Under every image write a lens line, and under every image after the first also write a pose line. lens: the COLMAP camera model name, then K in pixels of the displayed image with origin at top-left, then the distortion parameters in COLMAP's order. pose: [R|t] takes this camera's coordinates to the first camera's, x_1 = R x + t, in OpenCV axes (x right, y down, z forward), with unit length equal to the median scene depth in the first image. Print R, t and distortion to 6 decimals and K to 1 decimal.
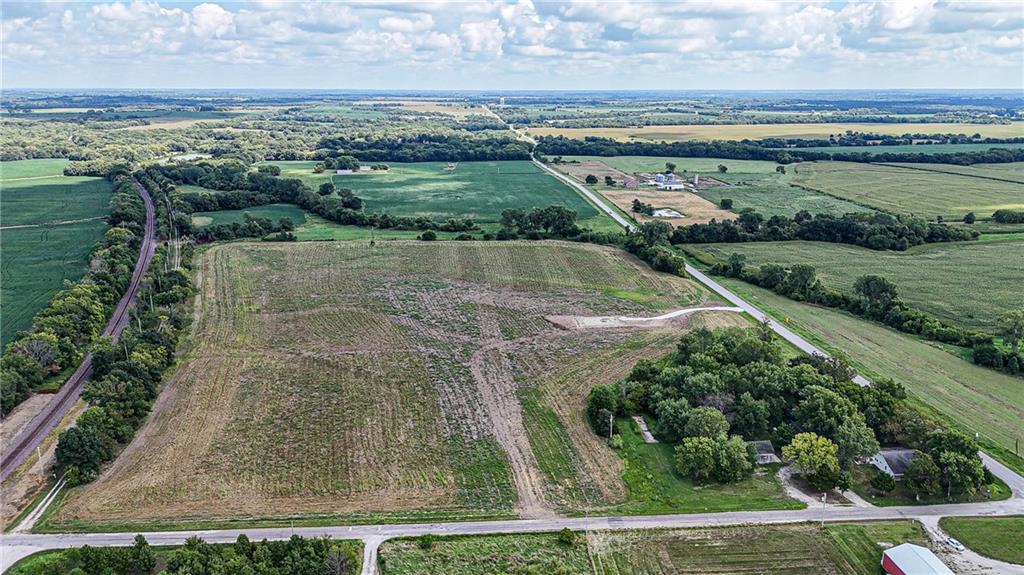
lens RADIAL K [[752.8, 0, 516.5], [0, 752.8, 286.5], [0, 0, 1]] dist [0.063063, -0.061578]
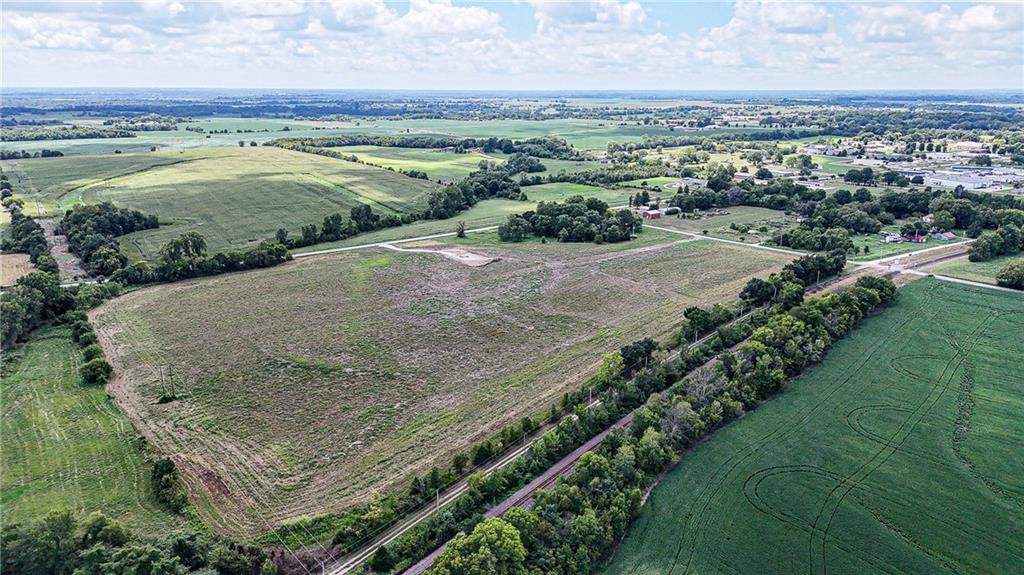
lens RADIAL K [[743.2, 0, 517.6], [0, 743.2, 286.2], [0, 0, 1]] dist [0.060424, -0.063394]
pose [[-0.514645, -0.221584, 0.828276, -1.182201], [0.208388, 0.904736, 0.371520, -0.431605], [-0.831694, 0.363803, -0.419442, 1.670239]]
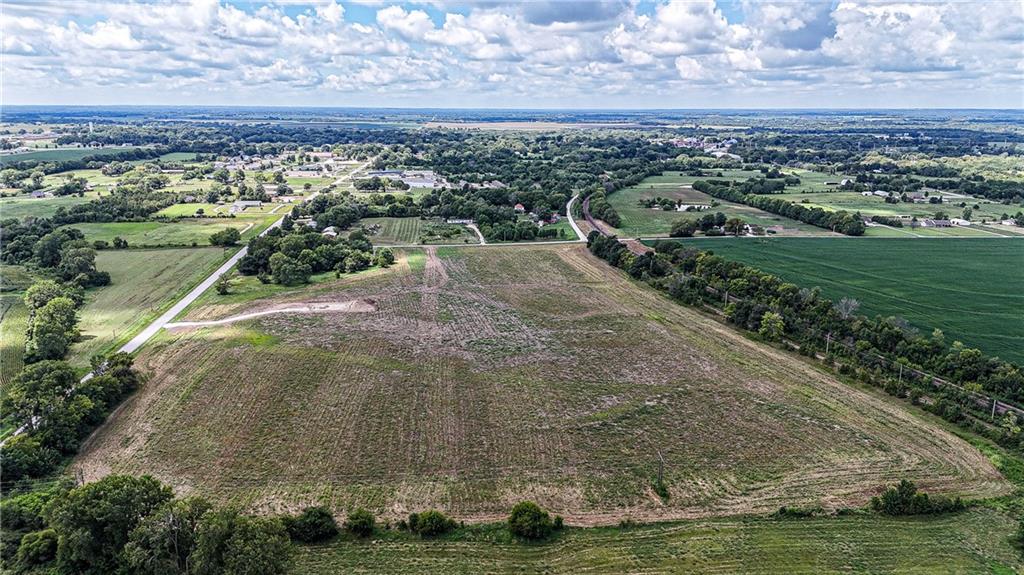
lens RADIAL K [[743.2, 0, 517.6], [0, 743.2, 286.2], [0, 0, 1]] dist [0.060424, -0.063394]
pose [[-0.999959, -0.007297, 0.005337, -0.199348], [-0.003981, 0.885435, 0.464746, -0.561961], [-0.008117, 0.464706, -0.885428, 2.194347]]
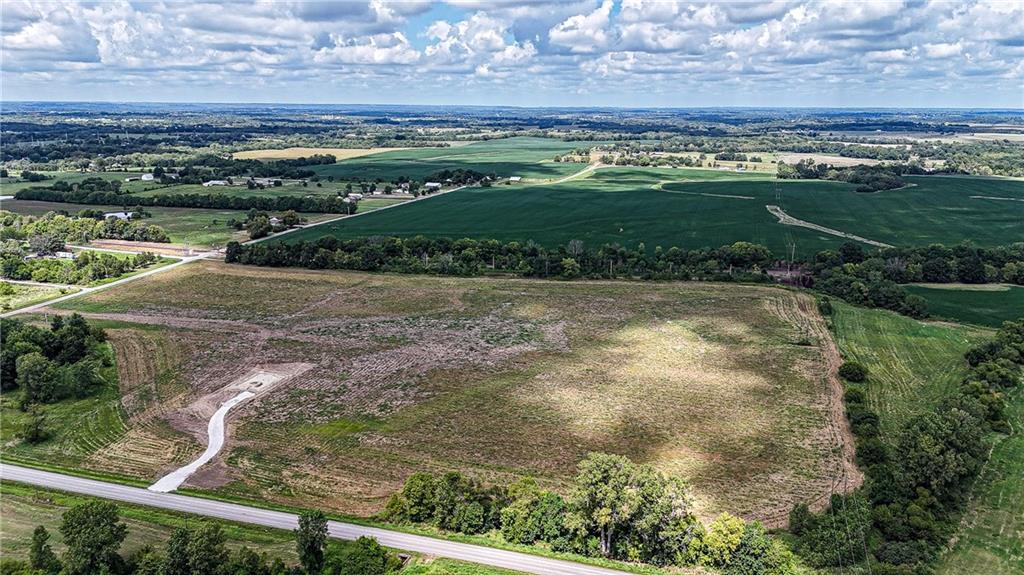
lens RADIAL K [[752.8, 0, 516.5], [0, 752.8, 286.5], [0, 0, 1]] dist [0.063063, -0.061578]
pose [[-0.385677, 0.217910, -0.896531, 0.798397], [-0.234817, 0.916528, 0.323786, -0.424570], [0.892252, 0.335398, -0.302315, 1.622066]]
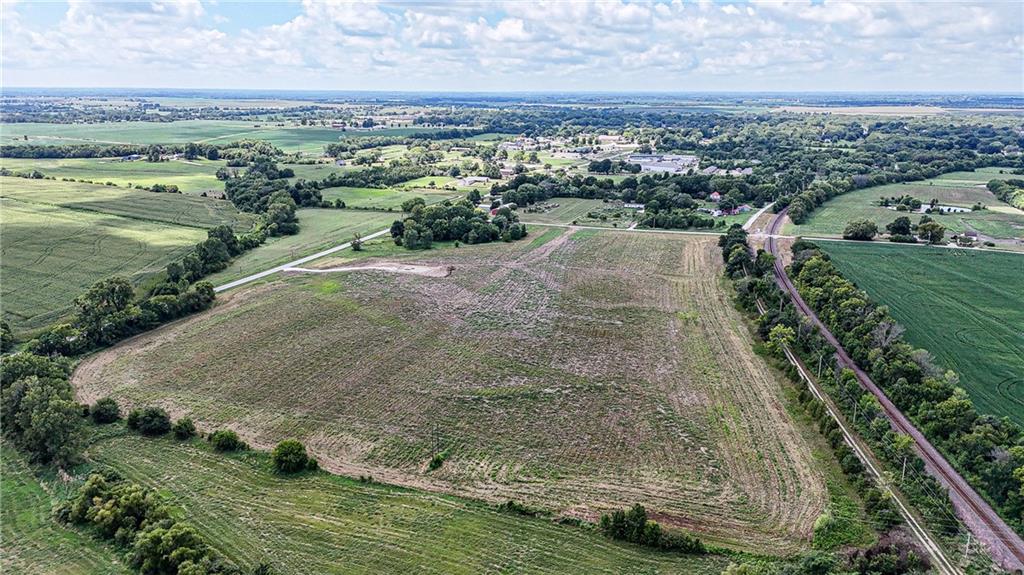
lens RADIAL K [[743.2, 0, 517.6], [0, 743.2, 286.2], [0, 0, 1]] dist [0.060424, -0.063394]
pose [[-0.886229, -0.123194, 0.446566, -0.678618], [0.108018, 0.882464, 0.457809, -0.540922], [-0.450478, 0.453961, -0.768758, 2.109219]]
